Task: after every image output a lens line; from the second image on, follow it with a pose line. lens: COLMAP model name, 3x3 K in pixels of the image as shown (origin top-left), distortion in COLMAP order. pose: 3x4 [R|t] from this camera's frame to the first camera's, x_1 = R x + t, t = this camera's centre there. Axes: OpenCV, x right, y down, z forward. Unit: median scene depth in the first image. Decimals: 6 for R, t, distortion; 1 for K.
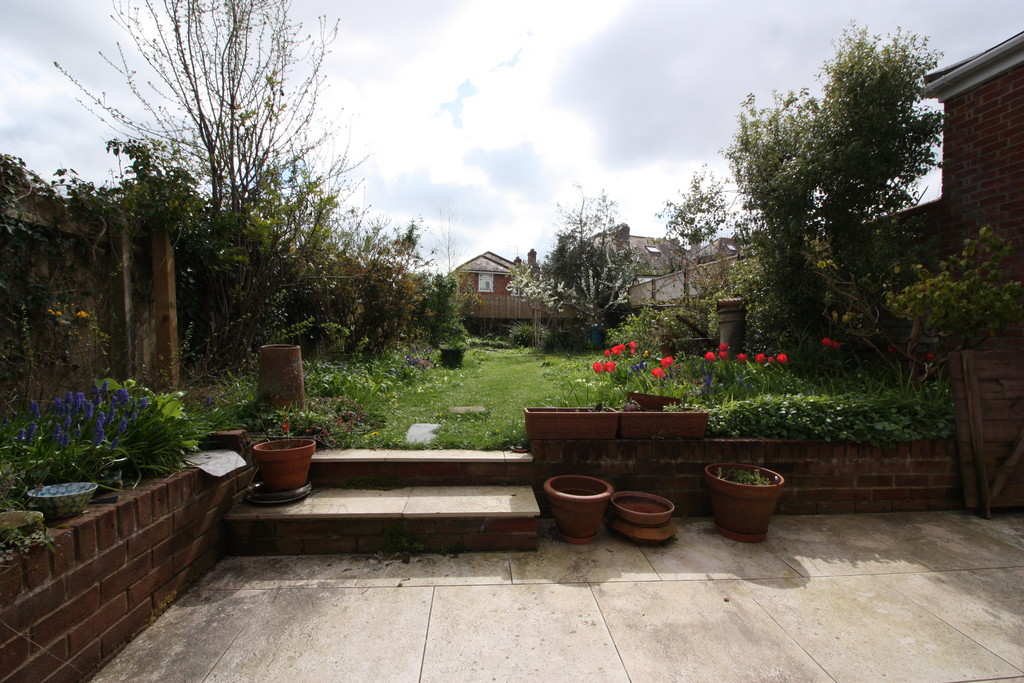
lens RADIAL K [[481.2, 0, 512.2], [0, 481.2, 341.6], [0, 0, 1]] dist [-0.002390, -0.001225]
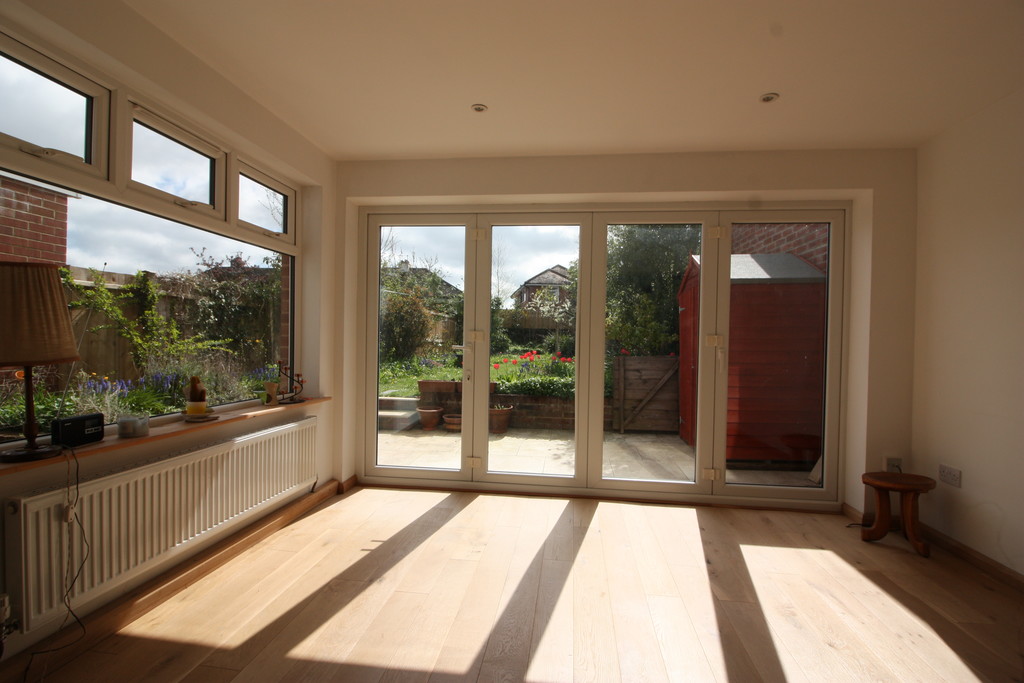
lens RADIAL K [[481.2, 0, 512.2], [0, 481.2, 343.1], [0, 0, 1]] dist [-0.002390, -0.001225]
pose [[0.980254, -0.003531, -0.197710, 0.168716], [0.001821, 0.999959, -0.008831, -0.004048], [0.197733, 0.008297, 0.980221, -0.222571]]
